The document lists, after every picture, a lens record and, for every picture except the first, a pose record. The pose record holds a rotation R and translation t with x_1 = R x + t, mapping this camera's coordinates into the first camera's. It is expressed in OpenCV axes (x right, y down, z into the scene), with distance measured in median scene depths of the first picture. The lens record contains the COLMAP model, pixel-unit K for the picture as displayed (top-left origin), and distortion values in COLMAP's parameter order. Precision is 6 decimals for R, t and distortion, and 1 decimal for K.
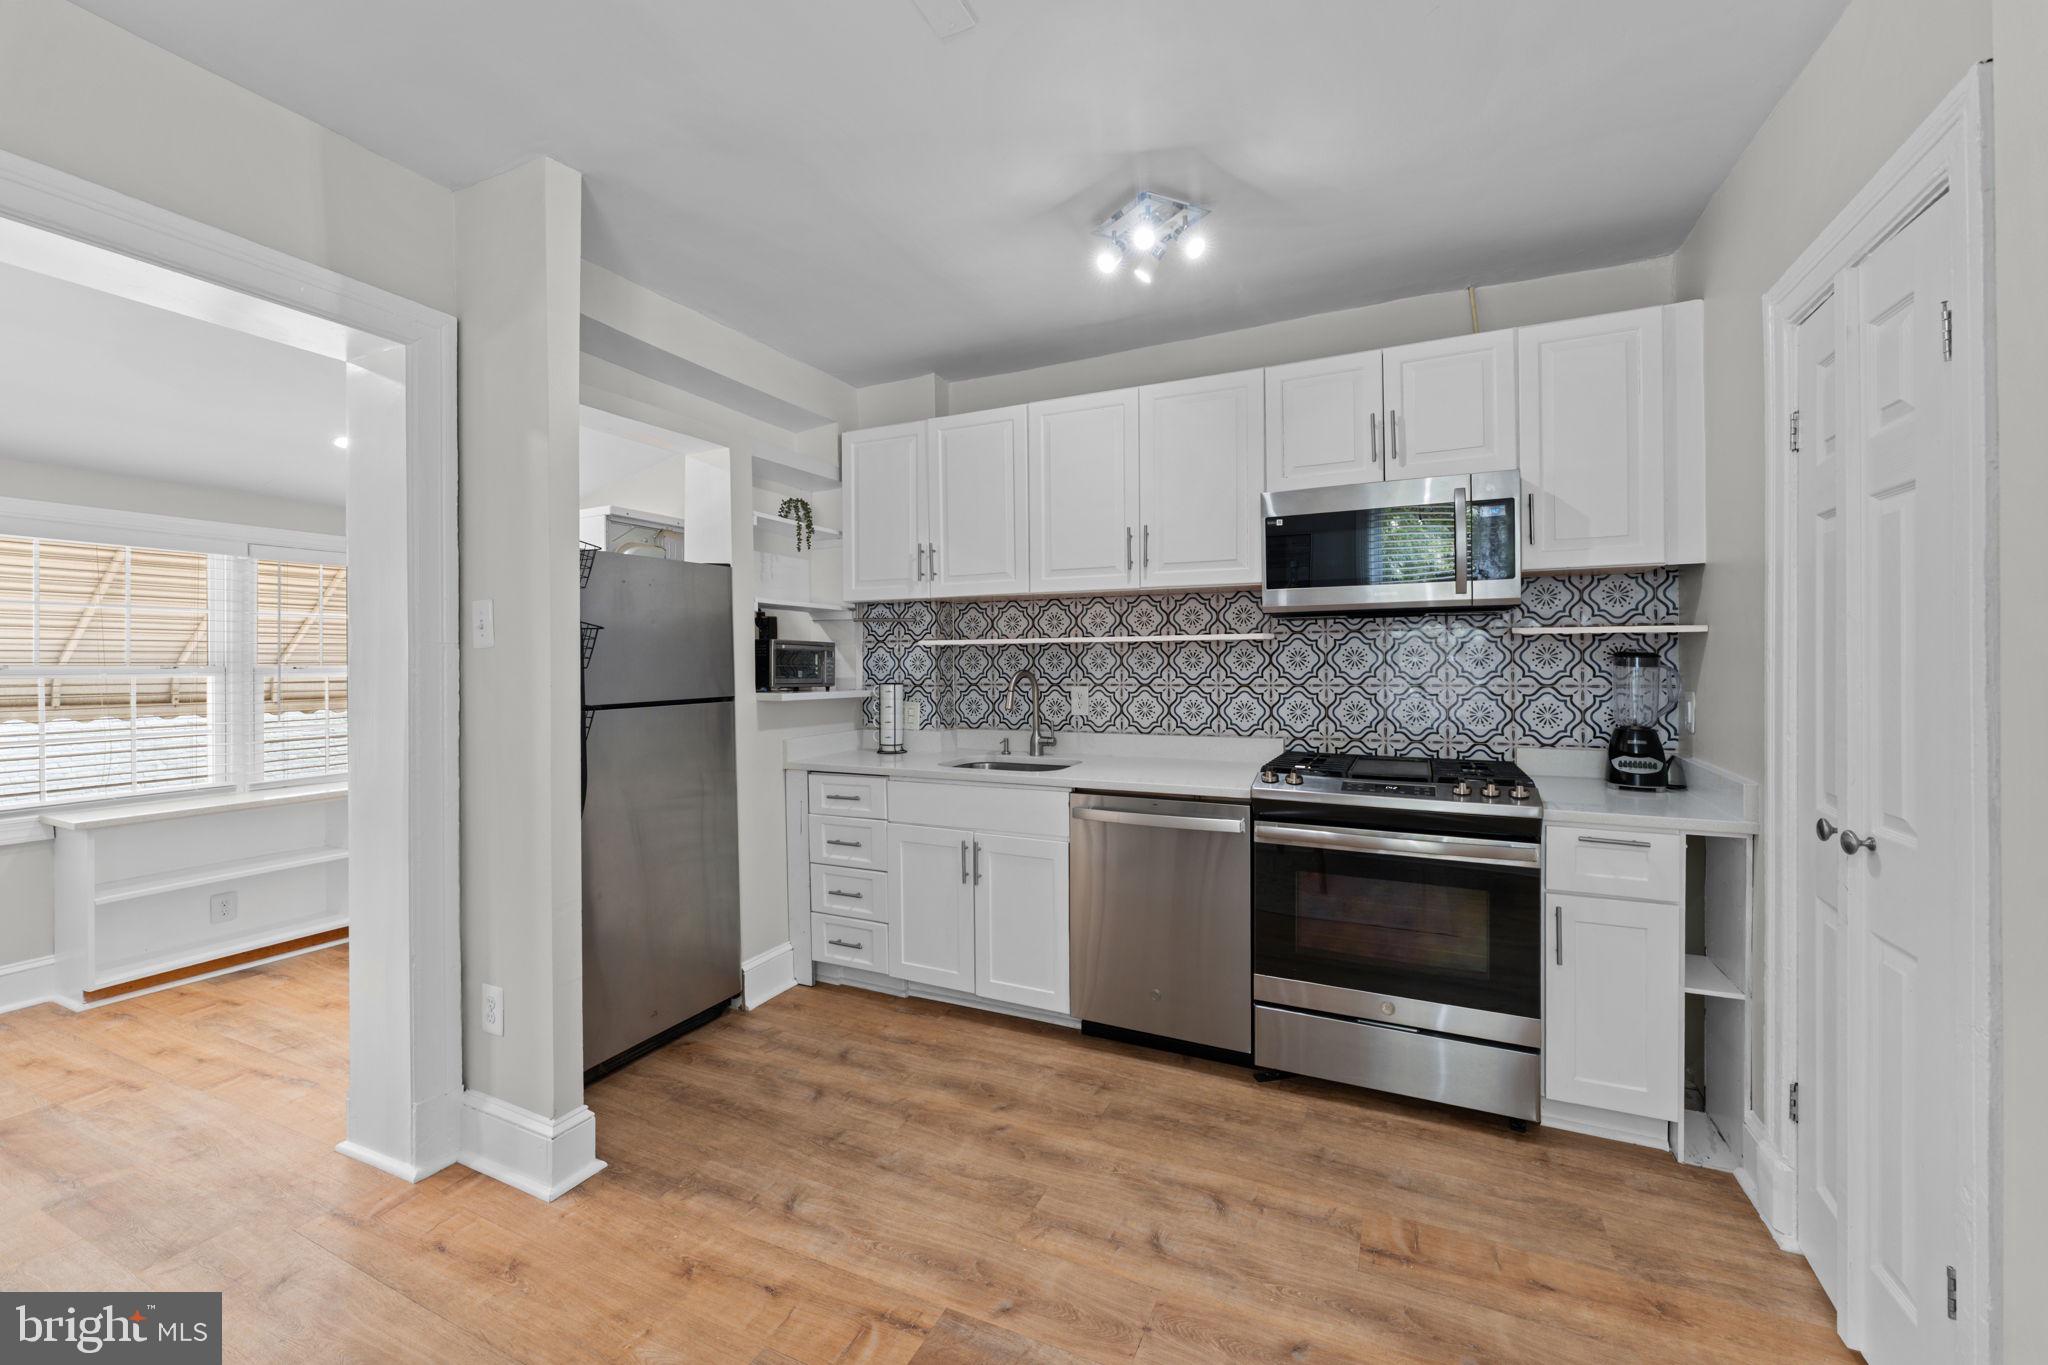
lens RADIAL K [[821.9, 0, 1022.6], [0, 821.9, 659.3], [0, 0, 1]] dist [-0.000025, -0.000027]
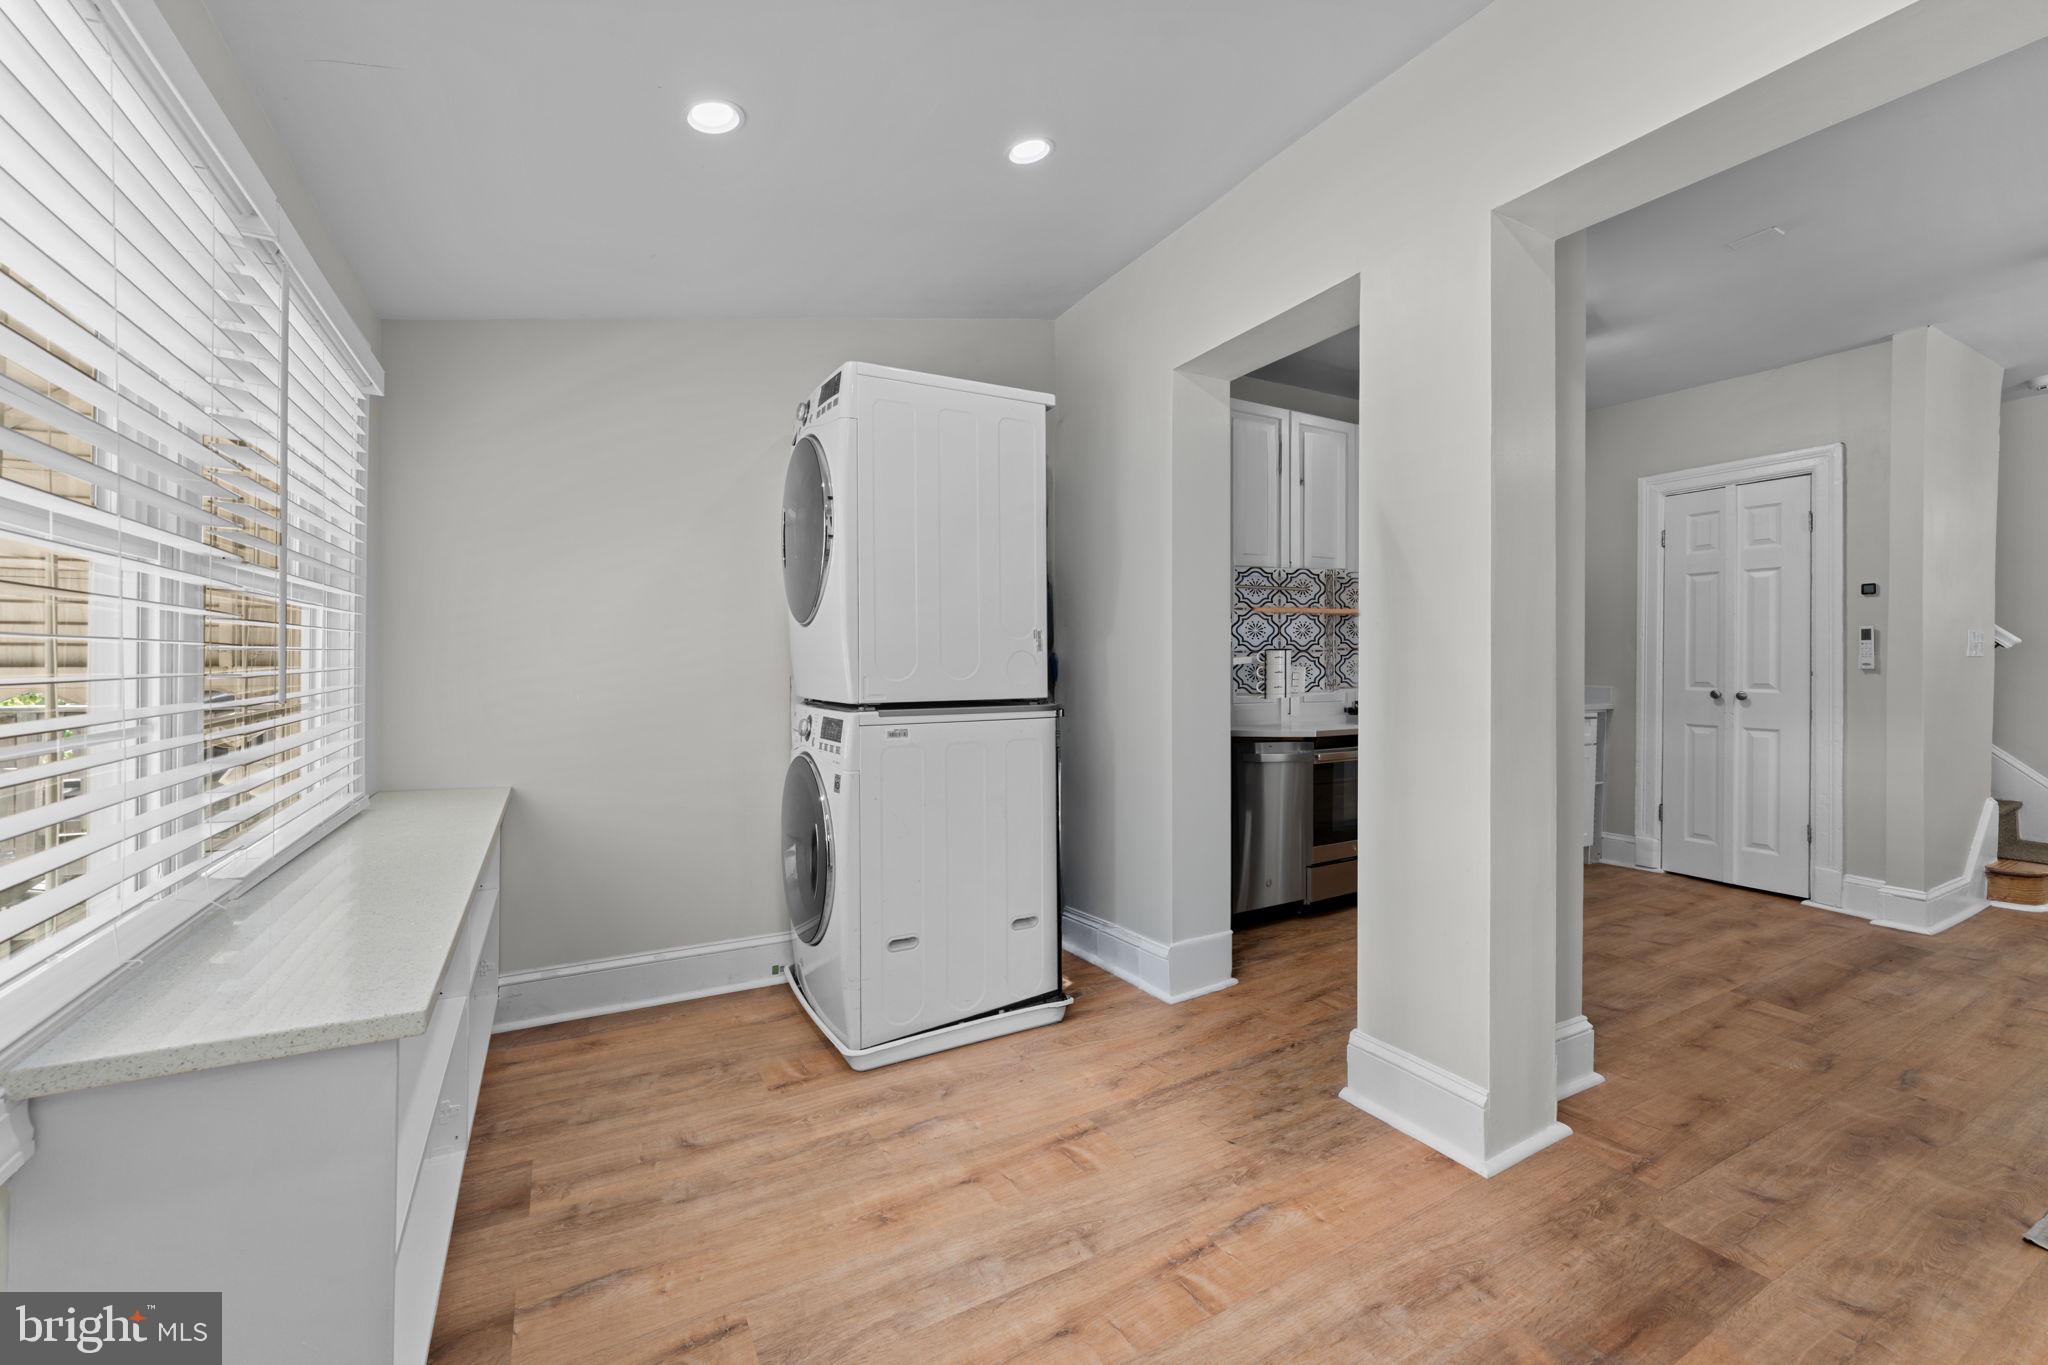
lens RADIAL K [[807.4, 0, 991.6], [0, 807.4, 675.6], [0, 0, 1]] dist [-0.002238, 0.000189]
pose [[0.597442, 0.004856, 0.801897, -1.515580], [-0.006731, 0.999977, -0.001041, 0.083835], [-0.801884, -0.004775, 0.597461, 0.781159]]
